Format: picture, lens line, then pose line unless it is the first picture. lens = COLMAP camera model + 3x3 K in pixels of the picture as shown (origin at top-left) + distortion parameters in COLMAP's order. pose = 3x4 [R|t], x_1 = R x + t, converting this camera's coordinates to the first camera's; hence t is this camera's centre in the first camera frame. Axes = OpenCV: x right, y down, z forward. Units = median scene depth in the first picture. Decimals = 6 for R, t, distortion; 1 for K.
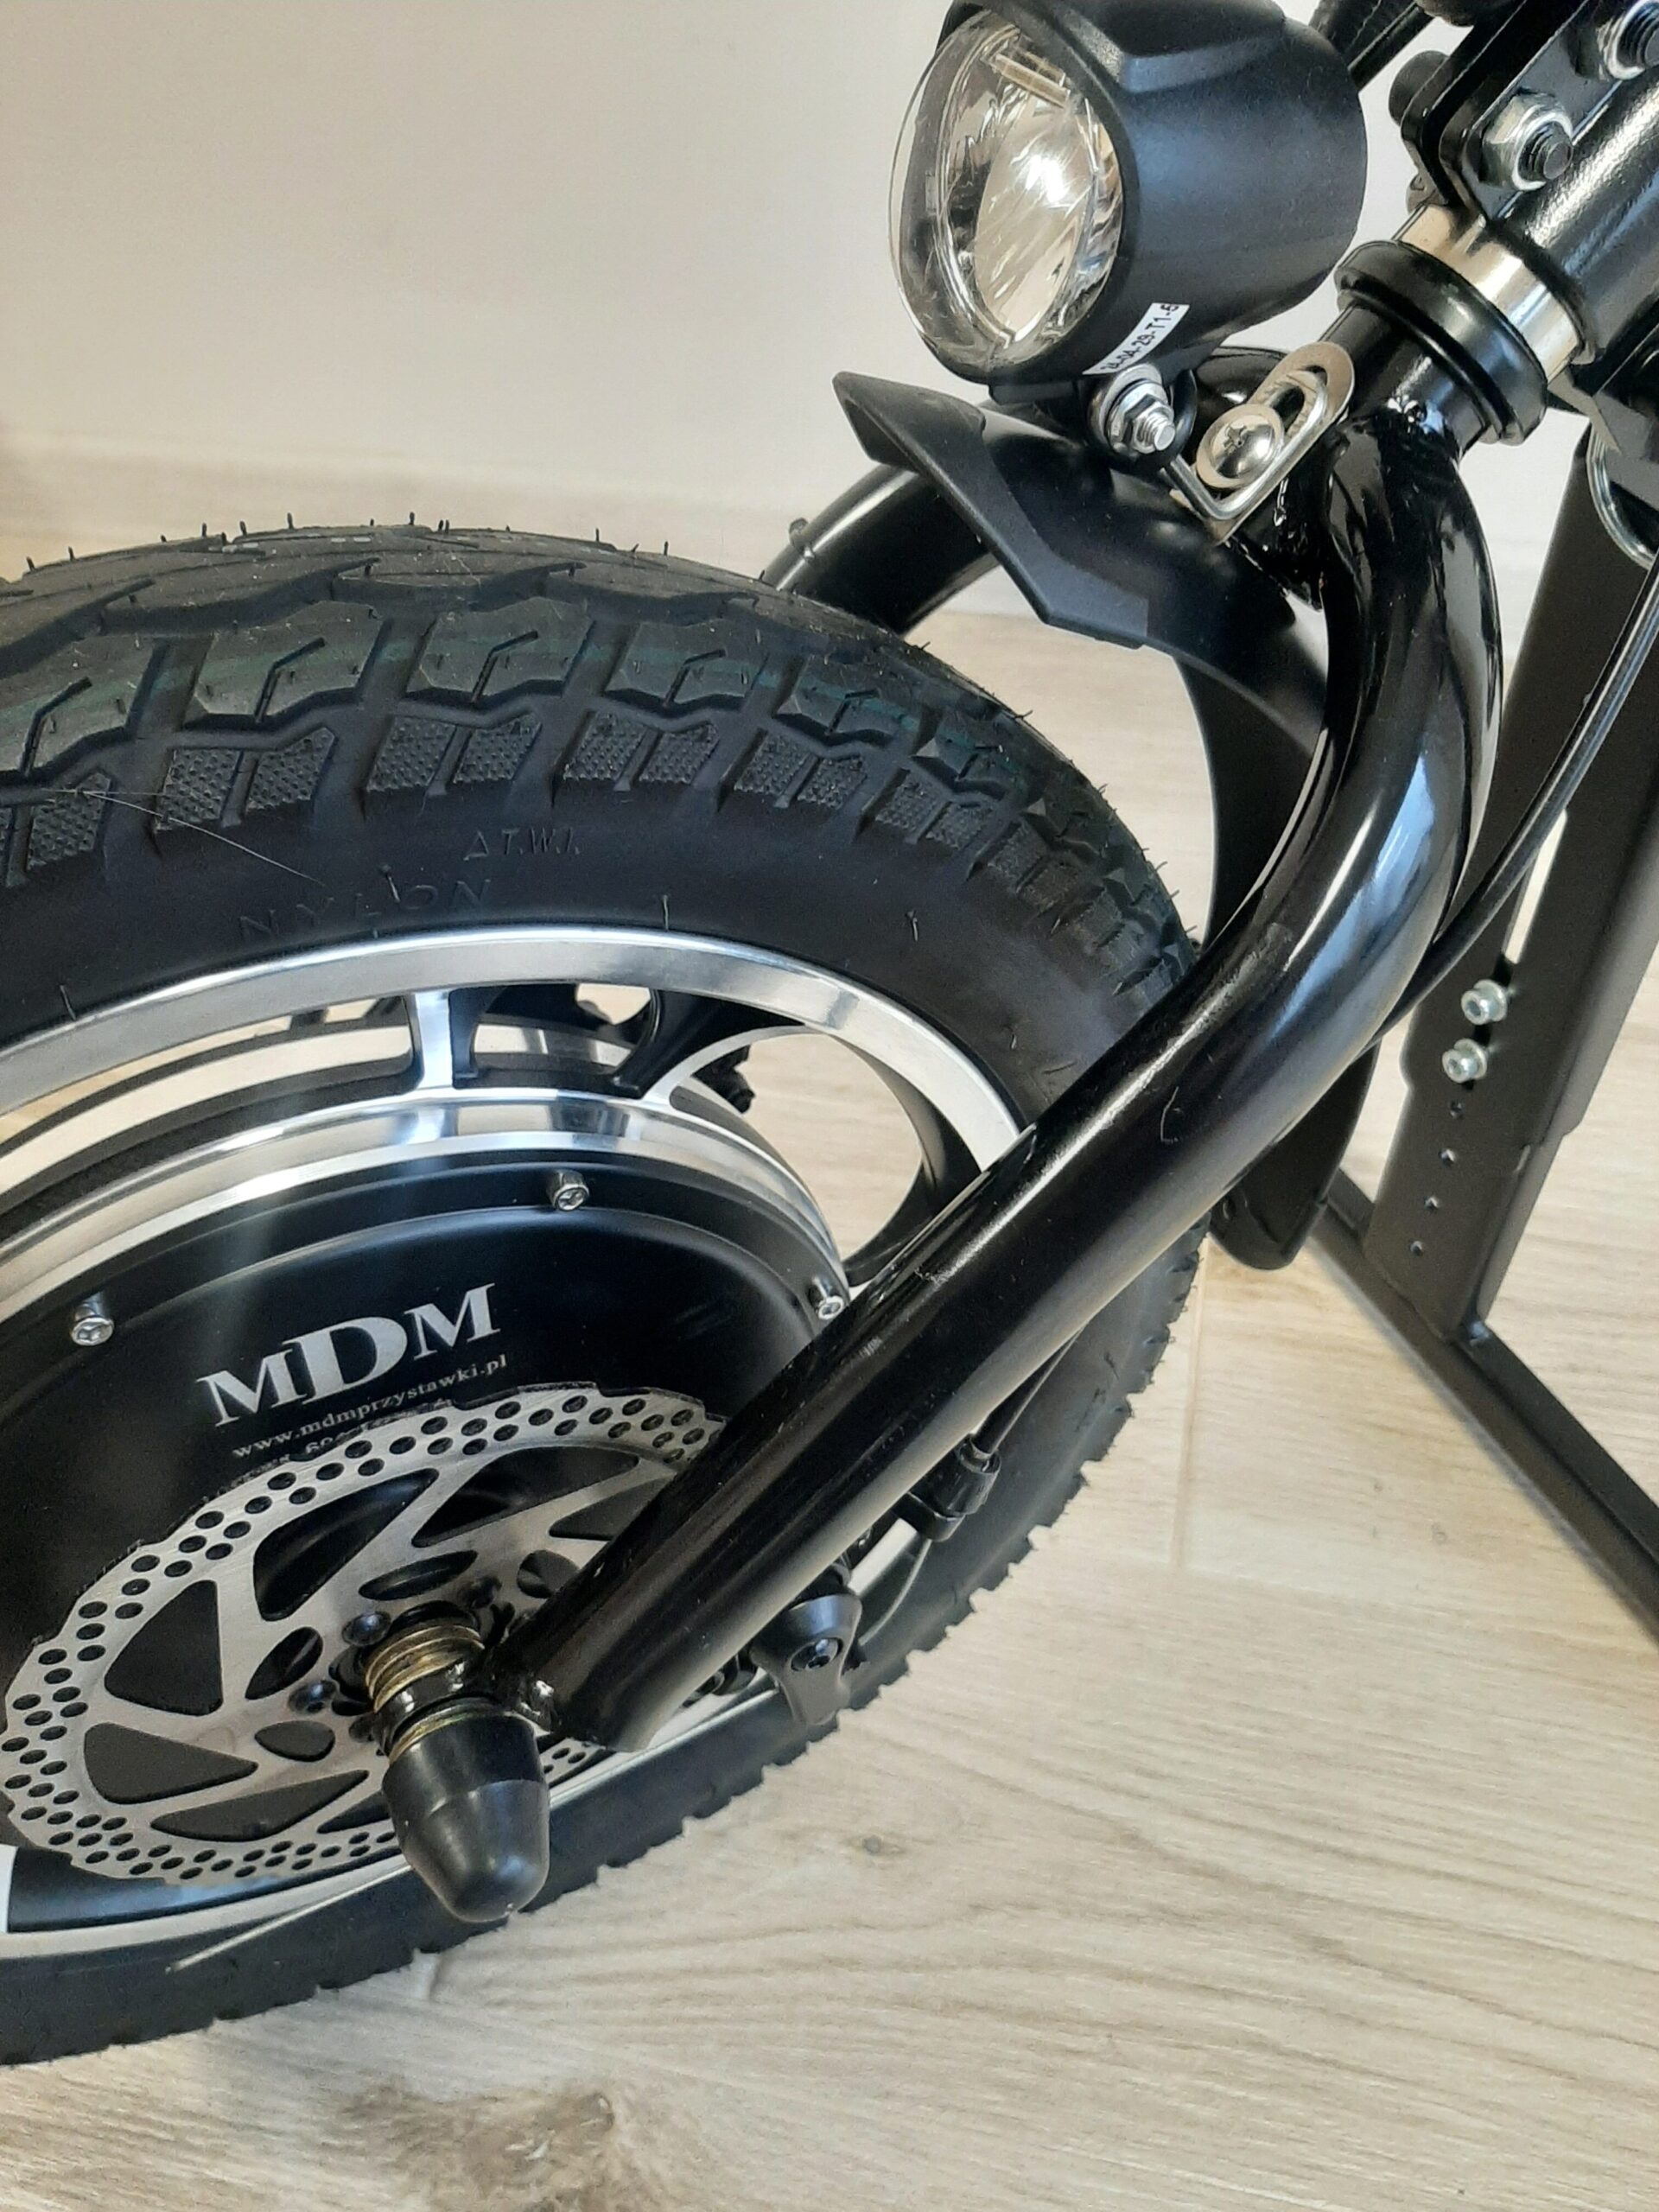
lens RADIAL K [[1703.2, 0, 820.6], [0, 1703.2, 1105.8], [0, 0, 1]] dist [0.000655, -0.005741]
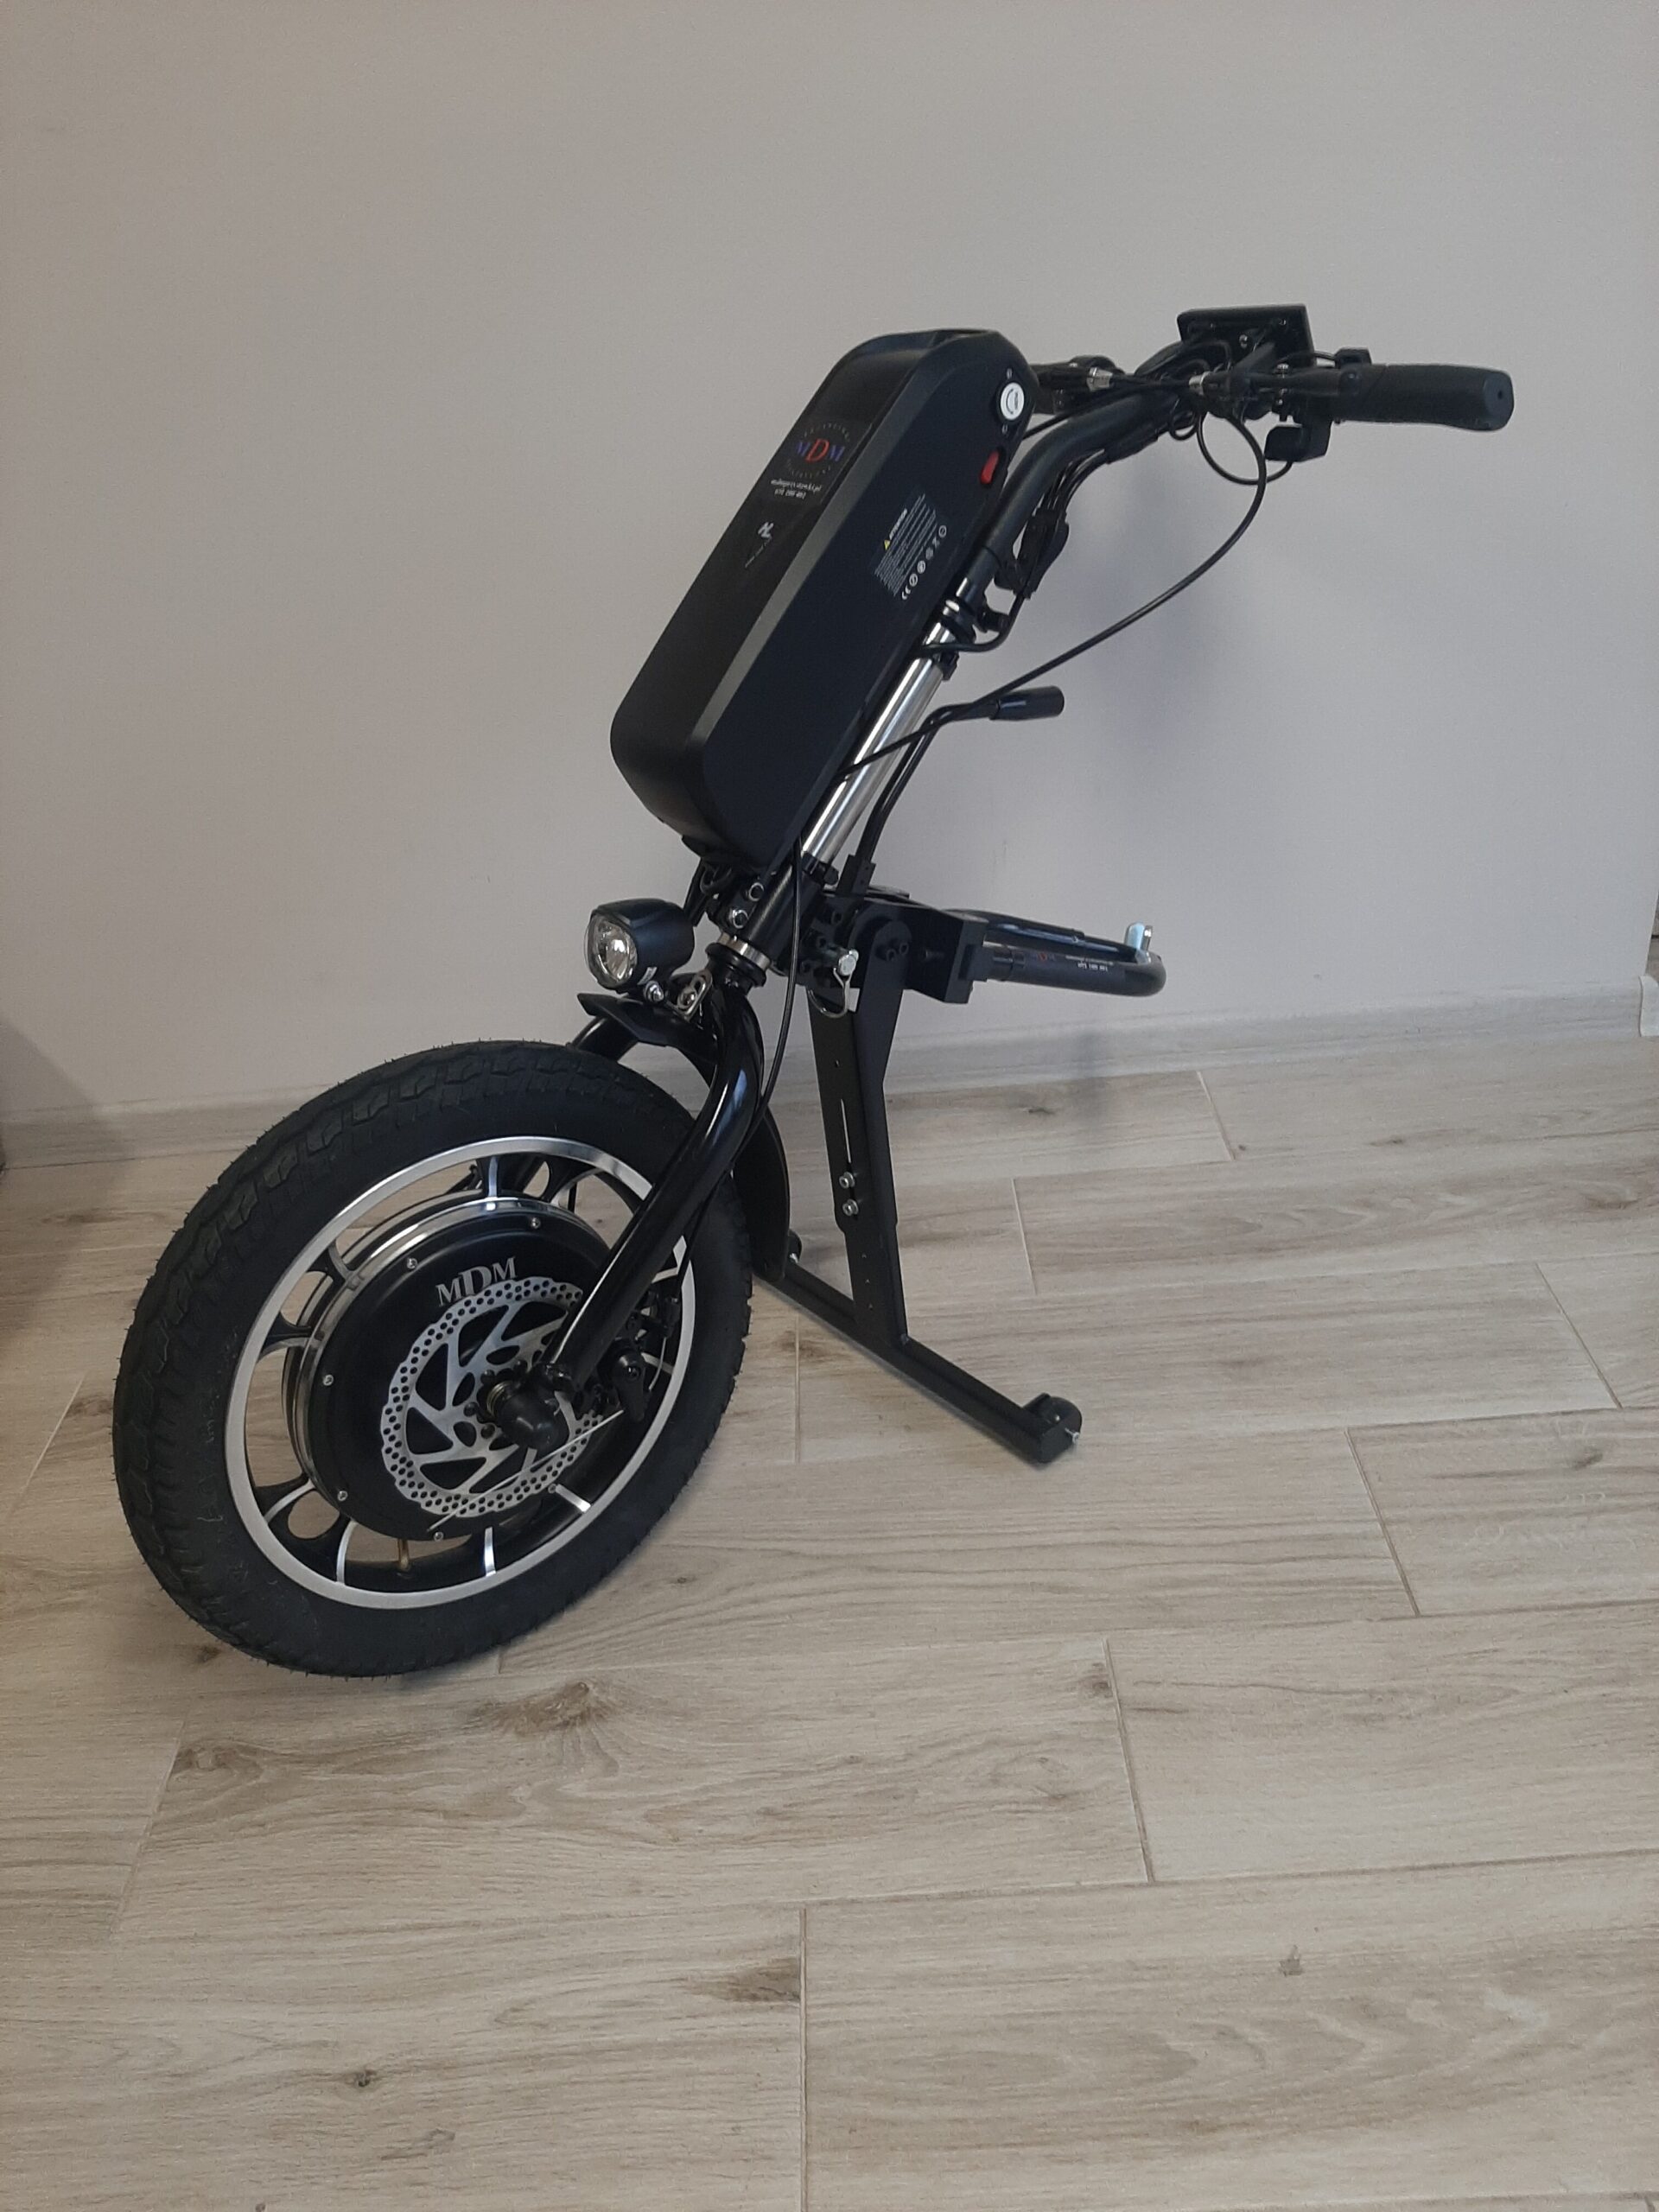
lens RADIAL K [[1703.2, 0, 820.6], [0, 1703.2, 1105.8], [0, 0, 1]] dist [0.000655, -0.005741]
pose [[0.972899, -0.152268, 0.174018, -0.149925], [0.203901, 0.919864, -0.335074, 1.099234], [-0.109052, 0.361476, 0.925982, -2.315505]]
